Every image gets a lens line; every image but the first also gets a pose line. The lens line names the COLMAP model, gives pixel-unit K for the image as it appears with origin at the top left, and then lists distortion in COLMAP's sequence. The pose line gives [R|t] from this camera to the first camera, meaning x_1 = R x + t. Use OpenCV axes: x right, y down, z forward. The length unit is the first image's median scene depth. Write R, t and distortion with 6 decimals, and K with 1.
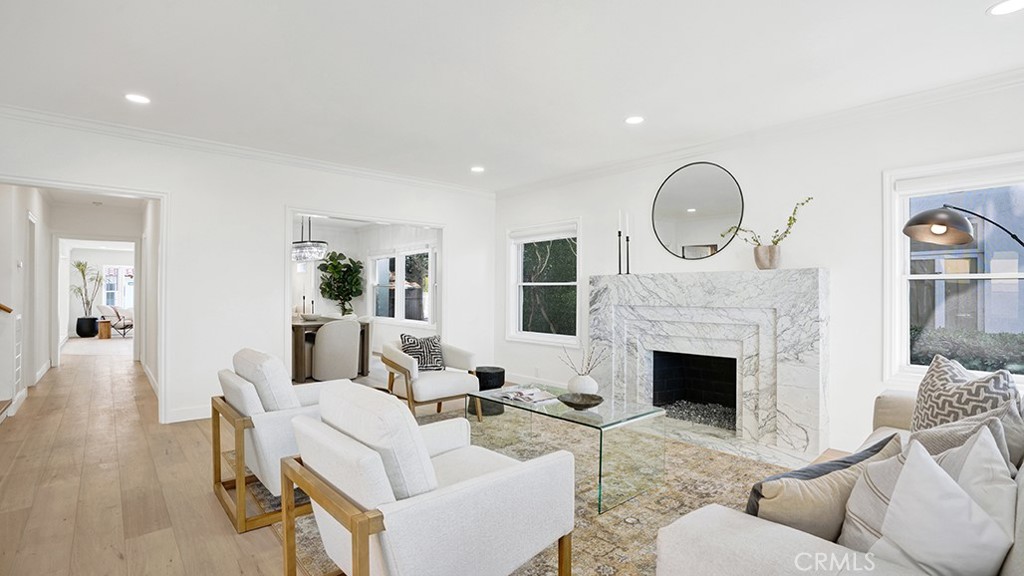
lens RADIAL K [[479.8, 0, 512.0], [0, 479.8, 288.0], [0, 0, 1]] dist [-0.002802, -0.000227]
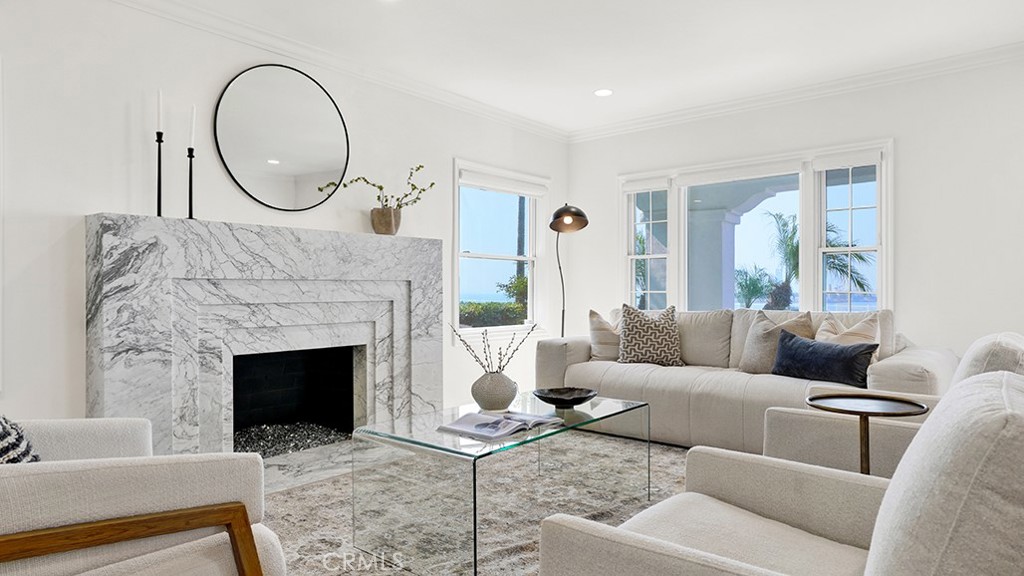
lens RADIAL K [[628.3, 0, 512.0], [0, 628.3, 288.0], [0, 0, 1]] dist [-0.001254, -0.000277]
pose [[-0.131703, -0.001595, 0.991288, -0.520746], [-0.012895, 0.999917, -0.000104, 0.044033], [-0.991205, -0.012797, -0.131713, 0.787049]]
